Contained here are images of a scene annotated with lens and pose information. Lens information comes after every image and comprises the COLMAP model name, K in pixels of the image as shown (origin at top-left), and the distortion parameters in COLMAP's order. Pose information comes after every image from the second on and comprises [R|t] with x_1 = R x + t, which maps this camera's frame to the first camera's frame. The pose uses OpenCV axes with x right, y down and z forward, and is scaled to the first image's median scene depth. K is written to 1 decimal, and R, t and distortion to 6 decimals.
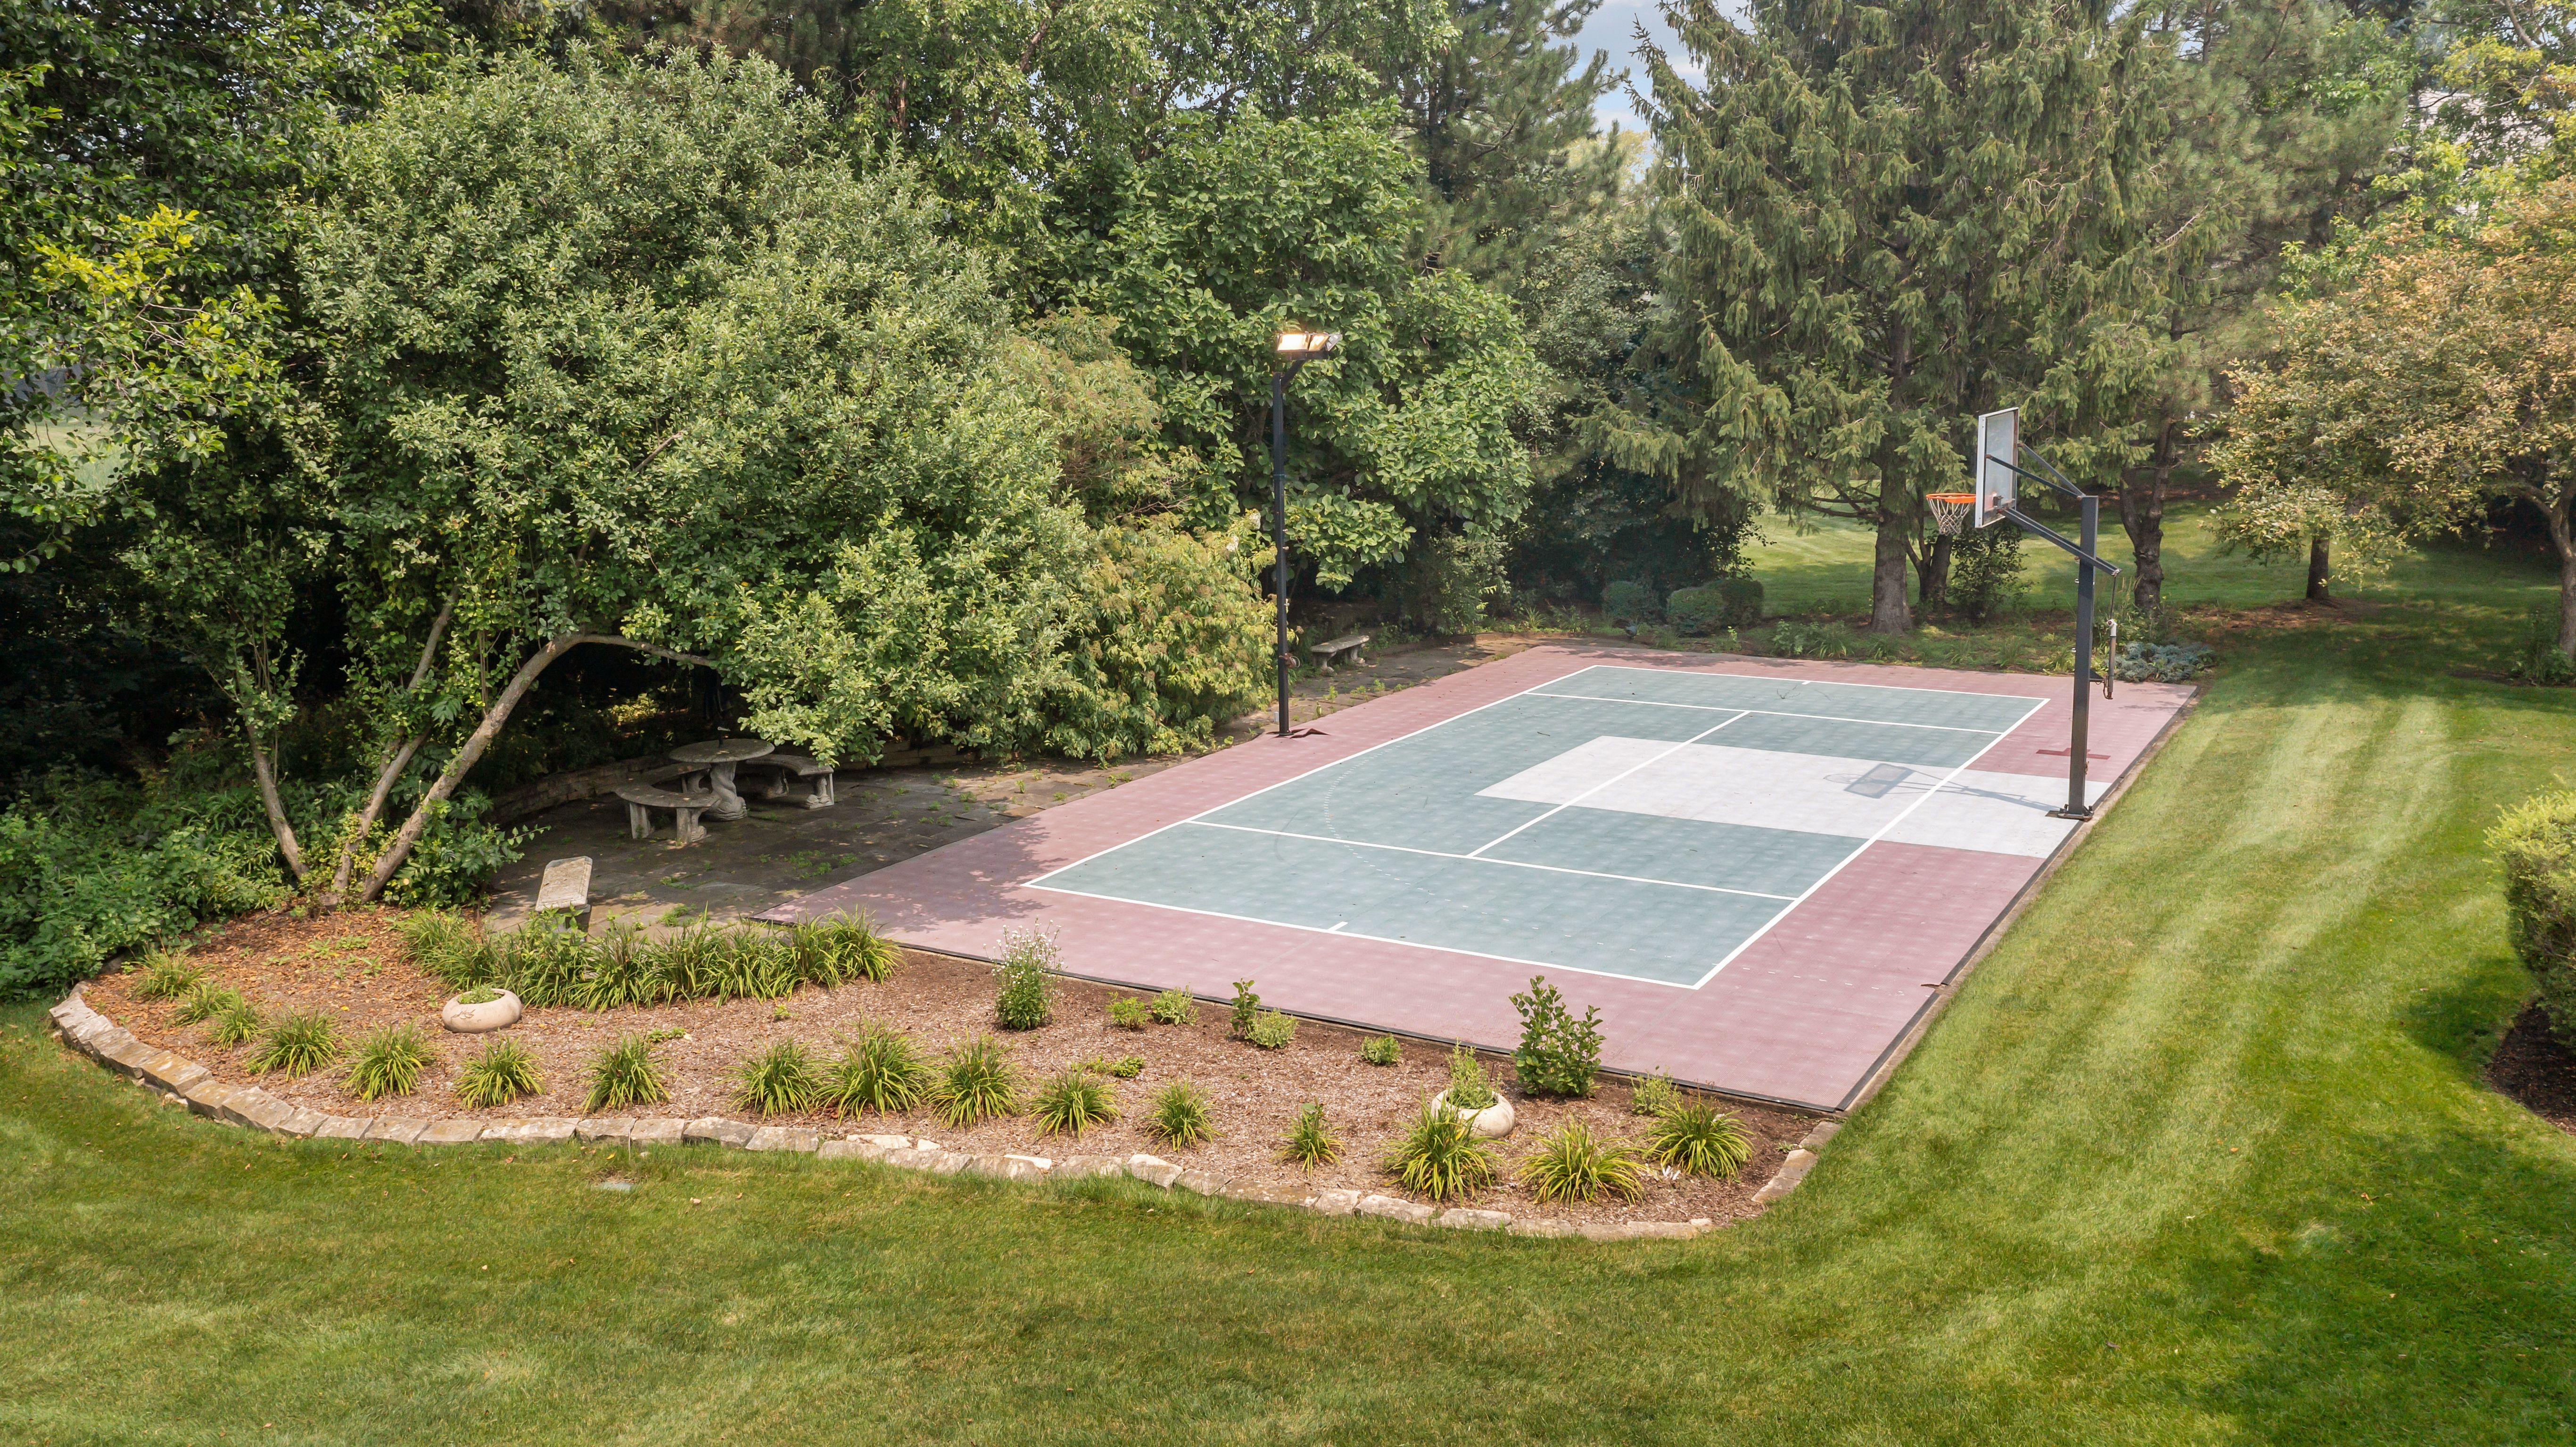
lens RADIAL K [[2092.5, 0, 1288.0], [0, 2092.5, 723.5], [0, 0, 1]] dist [0.007782, 0.005288]
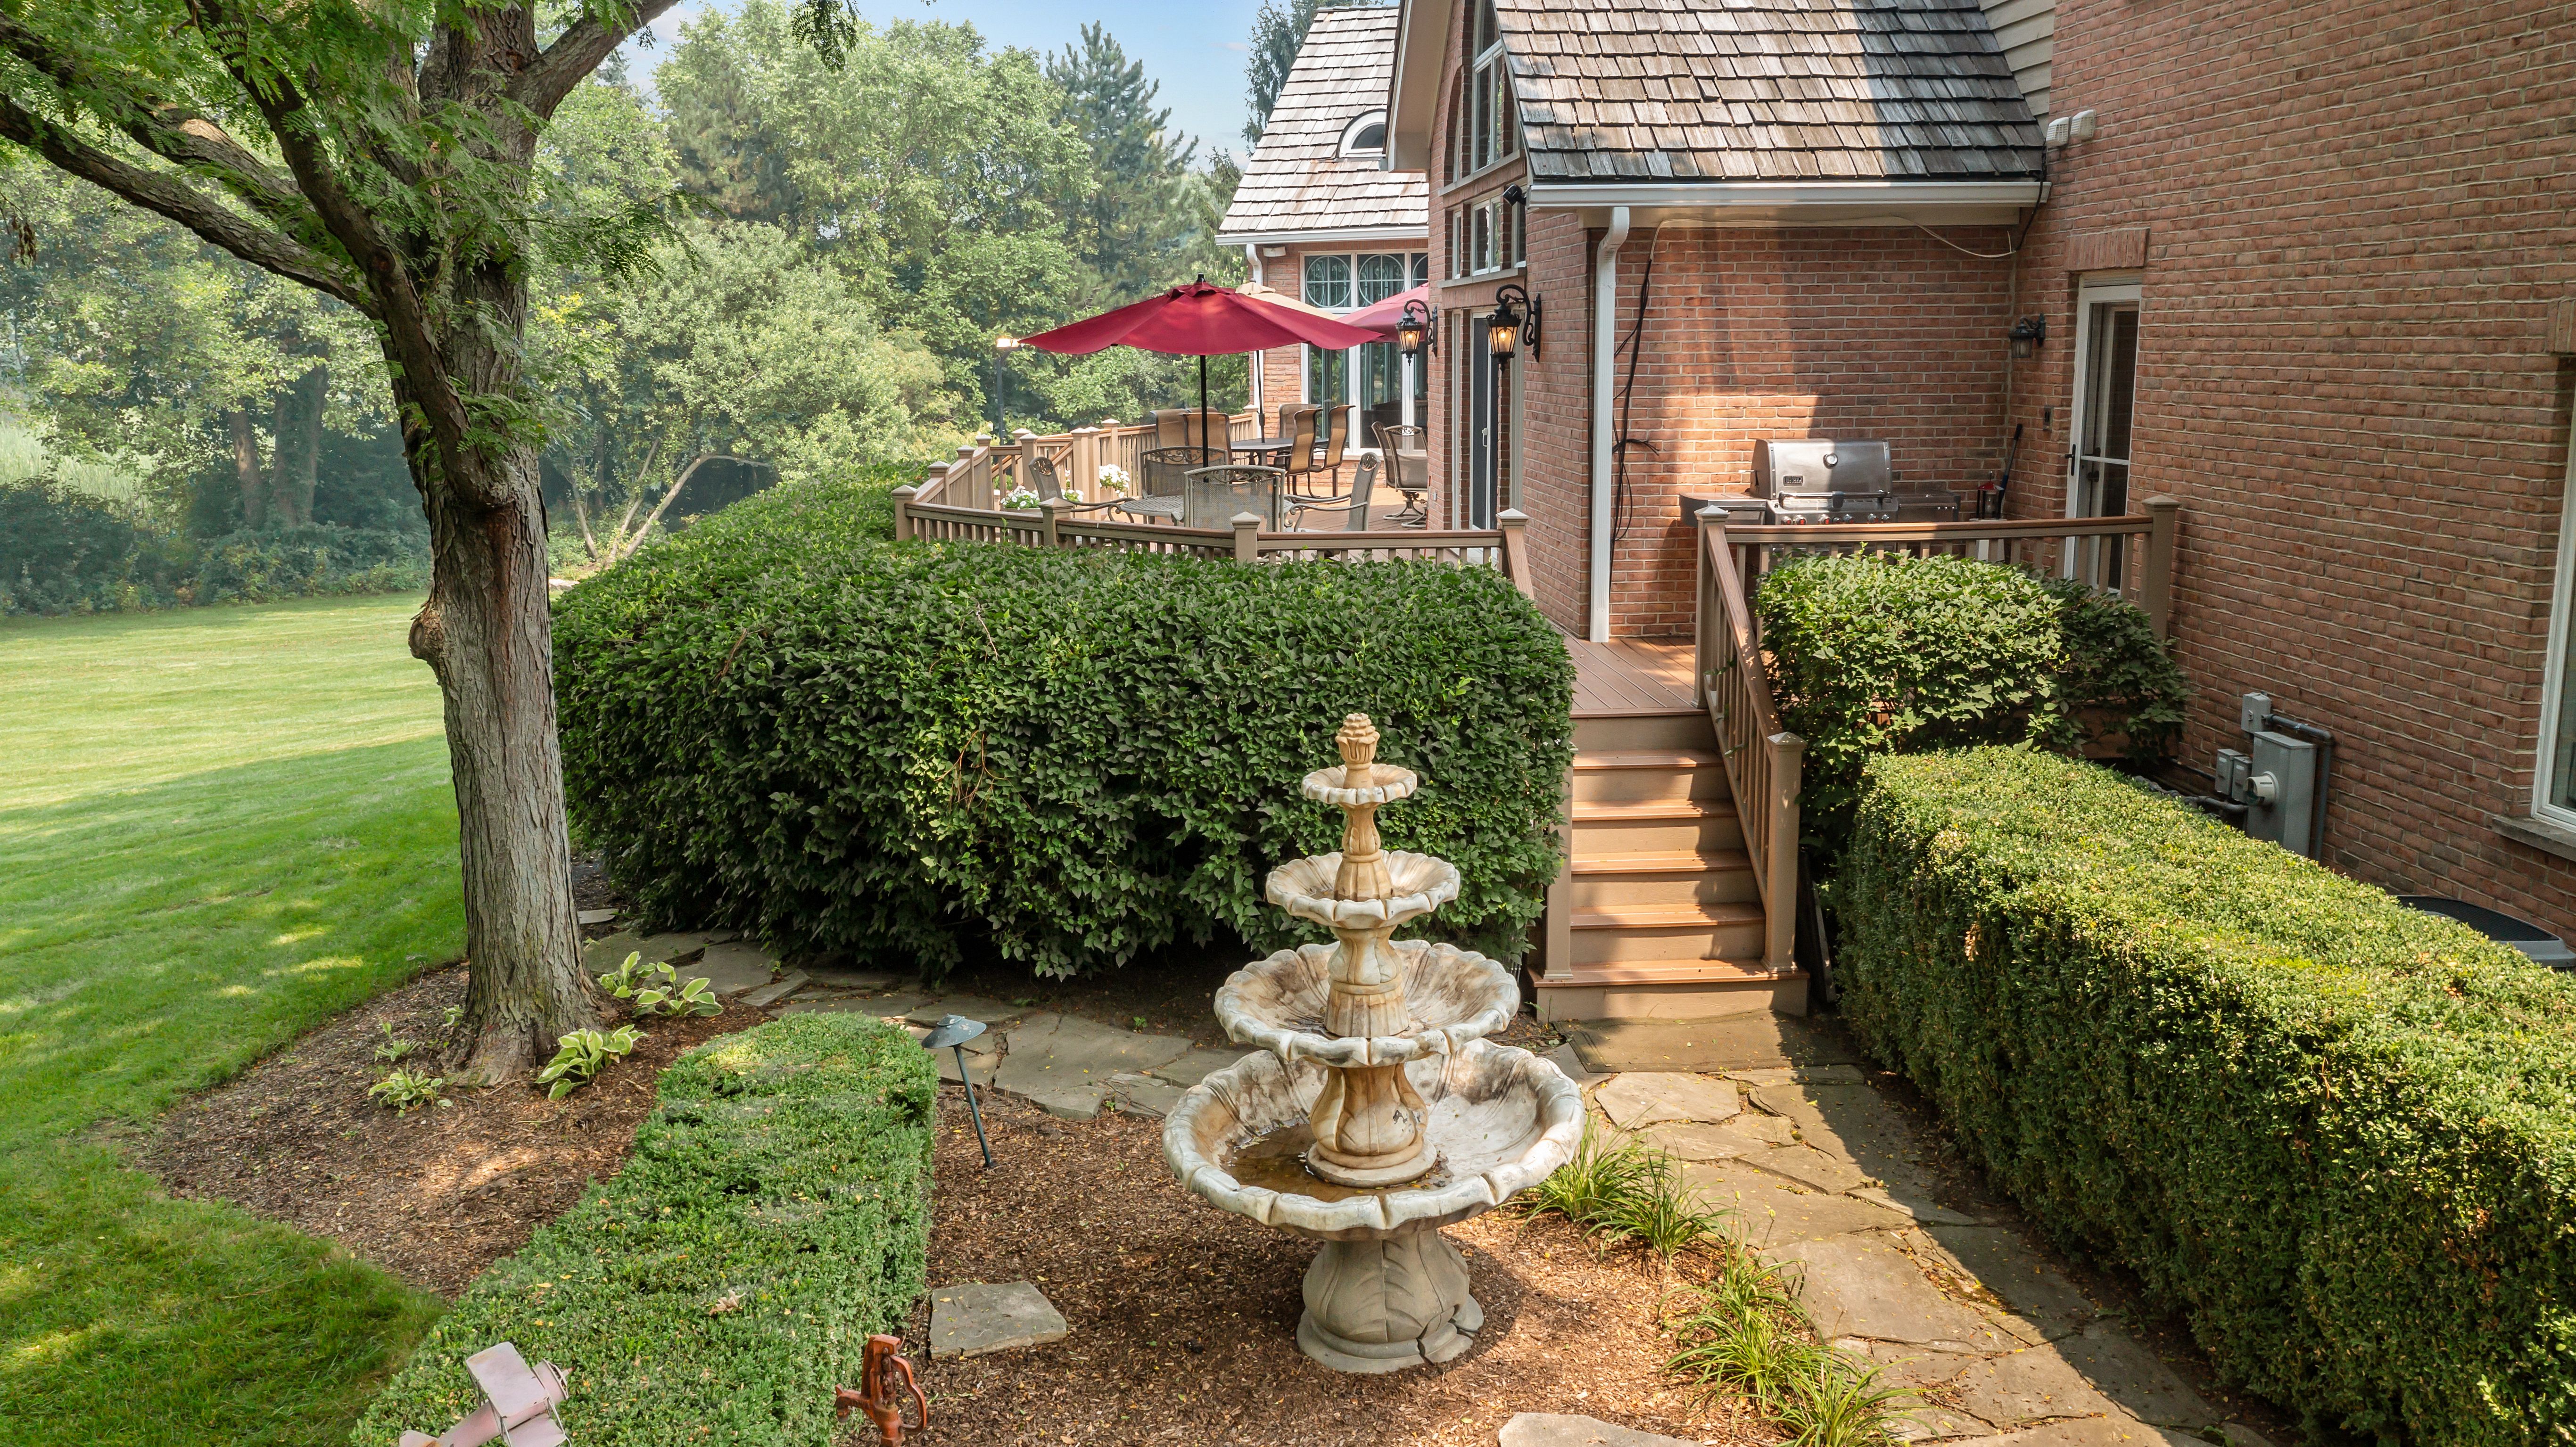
lens RADIAL K [[2092.5, 0, 1288.0], [0, 2092.5, 723.5], [0, 0, 1]] dist [0.007782, 0.005288]
pose [[0.996760, -0.012791, 0.079405, 0.136362], [0.013187, 0.999903, -0.004467, 0.263344], [-0.079340, 0.005500, 0.996832, -1.382019]]
